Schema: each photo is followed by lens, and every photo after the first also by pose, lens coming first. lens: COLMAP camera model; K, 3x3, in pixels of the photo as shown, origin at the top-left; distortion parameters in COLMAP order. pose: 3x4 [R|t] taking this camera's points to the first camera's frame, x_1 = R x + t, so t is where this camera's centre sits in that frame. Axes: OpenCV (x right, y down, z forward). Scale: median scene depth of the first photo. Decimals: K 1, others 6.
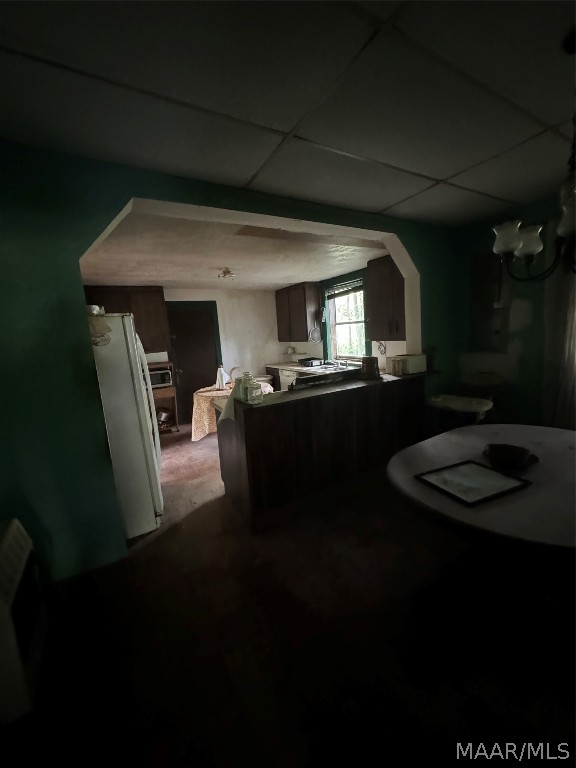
lens RADIAL K [[306.8, 0, 289.6], [0, 306.8, 382.6], [0, 0, 1]] dist [-0.000671, 0.001295]
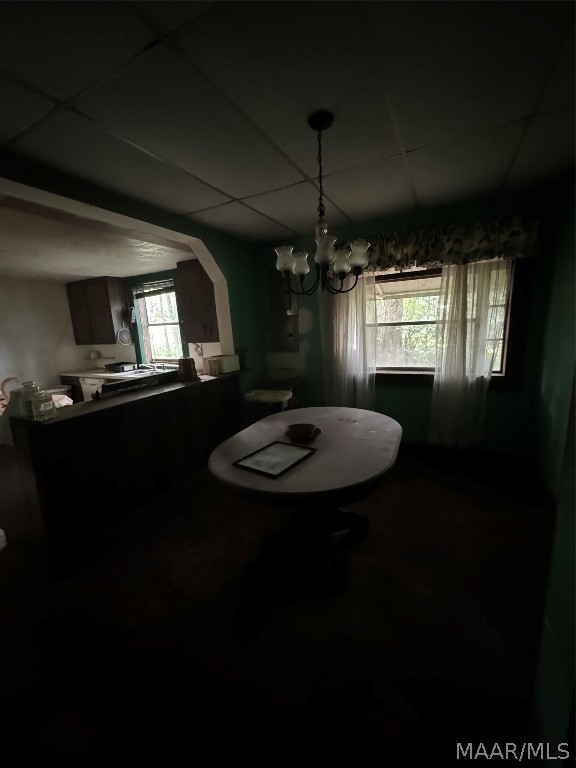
lens RADIAL K [[306.8, 0, 287.6], [0, 306.8, 382.7], [0, 0, 1]] dist [-0.000671, 0.001295]
pose [[0.846430, -0.074251, 0.527297, 0.008509], [0.078585, 0.996806, 0.014219, 0.007721], [-0.526669, 0.029402, 0.849562, -0.025486]]
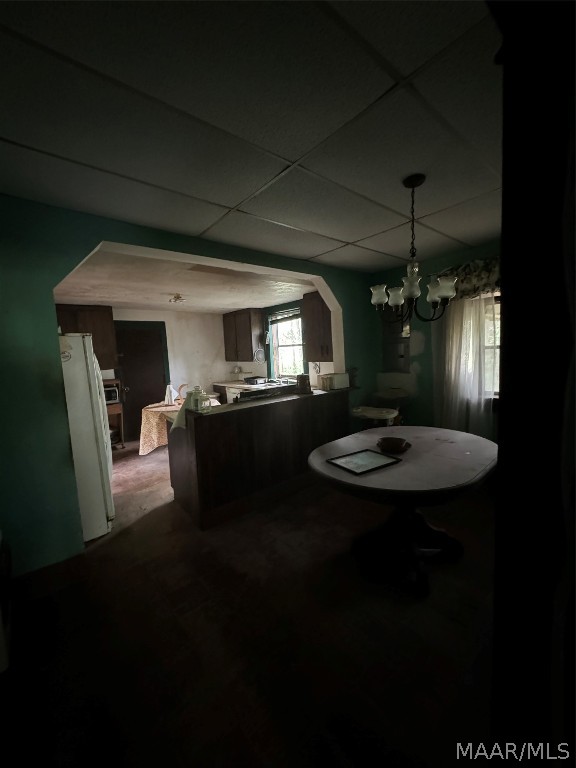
lens RADIAL K [[306.8, 0, 287.9], [0, 306.8, 382.8], [0, 0, 1]] dist [-0.000671, 0.001295]
pose [[0.986724, 0.002919, 0.162382, 0.010252], [0.007679, 0.997882, -0.064600, 0.025741], [-0.162227, 0.064990, 0.984611, -0.177120]]
